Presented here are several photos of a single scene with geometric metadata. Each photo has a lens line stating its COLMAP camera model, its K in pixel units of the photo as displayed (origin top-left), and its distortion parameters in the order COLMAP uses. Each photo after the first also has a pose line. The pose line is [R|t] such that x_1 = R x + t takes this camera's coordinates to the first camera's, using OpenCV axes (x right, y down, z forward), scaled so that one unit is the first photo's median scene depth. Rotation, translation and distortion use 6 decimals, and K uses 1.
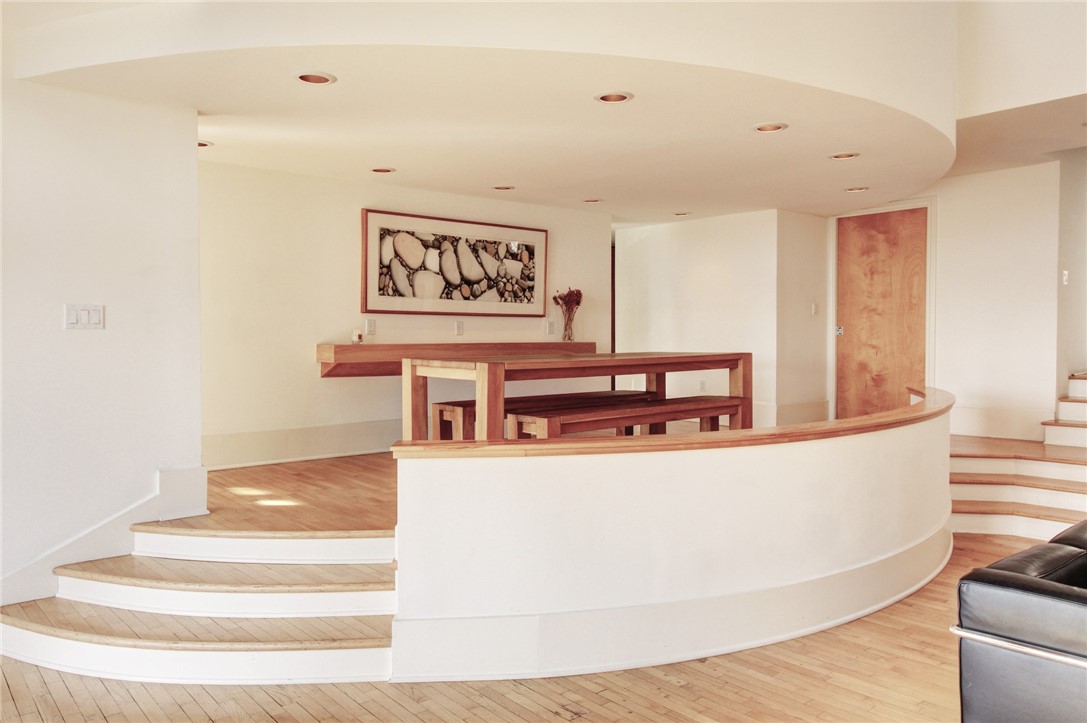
lens RADIAL K [[802.7, 0, 547.9], [0, 802.7, 351.0], [0, 0, 1]] dist [0.018815, -0.005764]
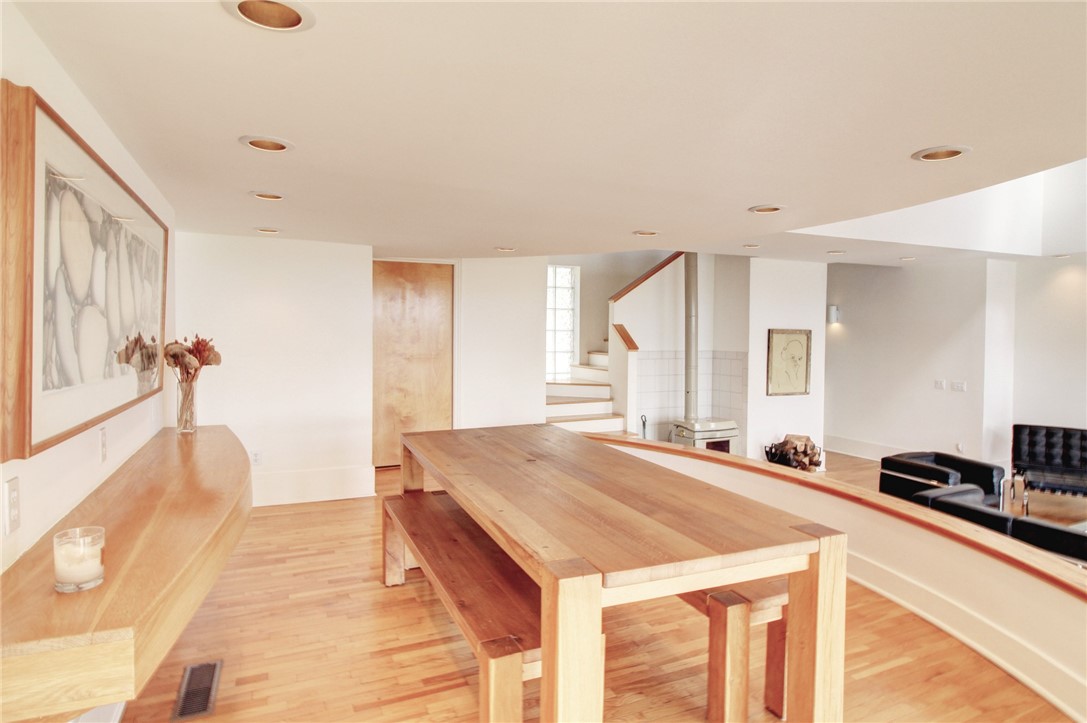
lens RADIAL K [[604.1, 0, 545.5], [0, 604.1, 345.0], [0, 0, 1]] dist [-0.011748, -0.001954]
pose [[0.274729, -0.013588, 0.961426, -0.339276], [0.014137, 0.999849, 0.010091, -0.079128], [-0.961418, 0.010820, 0.274880, 0.700263]]
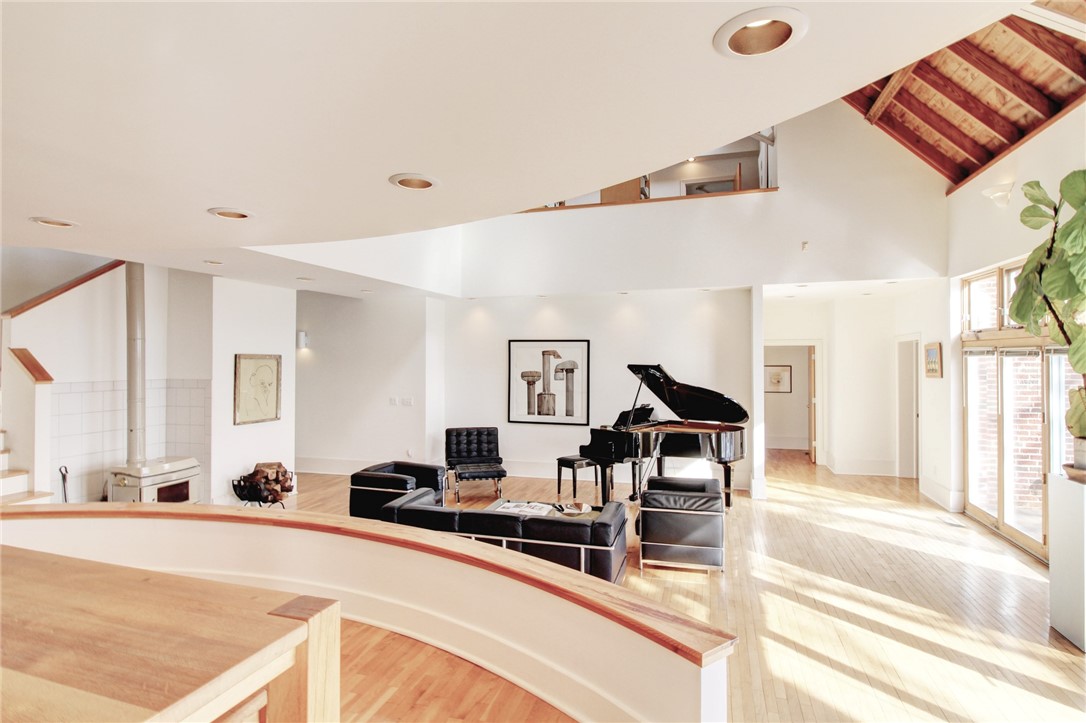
lens RADIAL K [[558.9, 0, 549.9], [0, 558.9, 353.1], [0, 0, 1]] dist [-0.003755, -0.006917]
pose [[-0.555687, 0.013501, 0.831282, -0.262314], [0.023063, 0.999734, -0.000820, -0.079786], [-0.831072, 0.018716, -0.555850, 0.694022]]
